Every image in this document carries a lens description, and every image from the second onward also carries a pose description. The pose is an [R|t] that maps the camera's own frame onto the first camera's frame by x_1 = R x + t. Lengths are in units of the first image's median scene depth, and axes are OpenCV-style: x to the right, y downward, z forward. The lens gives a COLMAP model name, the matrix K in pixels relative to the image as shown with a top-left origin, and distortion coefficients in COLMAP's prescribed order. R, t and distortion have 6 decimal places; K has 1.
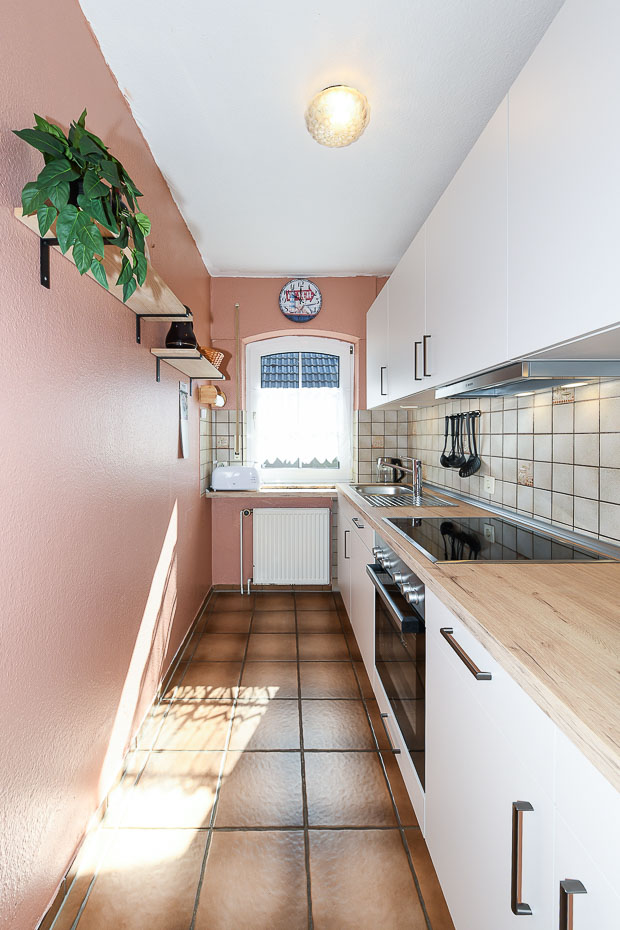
lens RADIAL K [[381.8, 0, 286.3], [0, 381.8, 441.5], [0, 0, 1]] dist [0.003078, -0.003112]
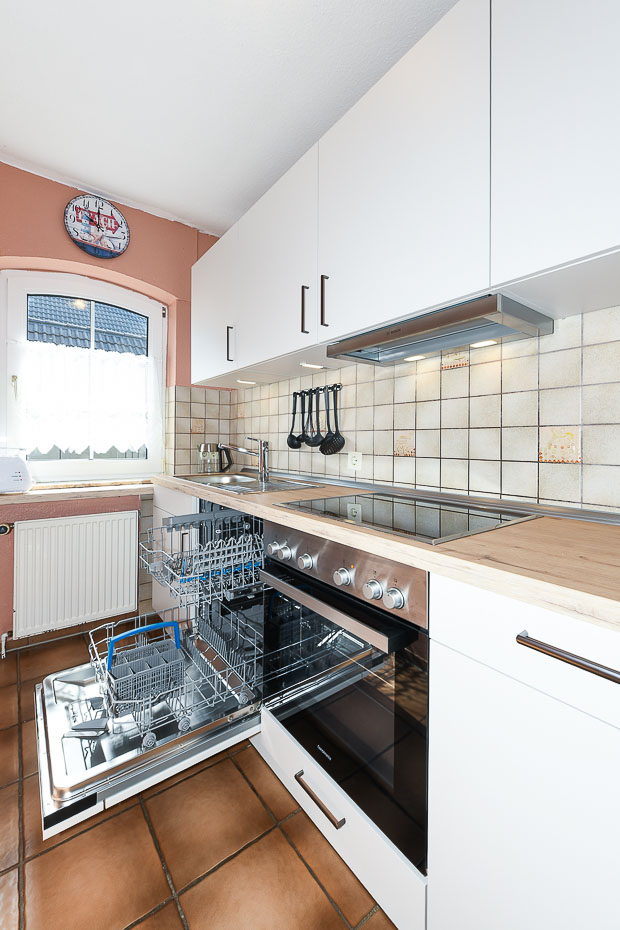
lens RADIAL K [[381.8, 0, 297.8], [0, 381.8, 440.5], [0, 0, 1]] dist [0.003078, -0.003112]
pose [[0.806582, 0.009236, 0.591050, -0.122025], [-0.002646, 0.999924, -0.012015, 0.065258], [-0.591116, 0.008127, 0.806545, 0.285567]]
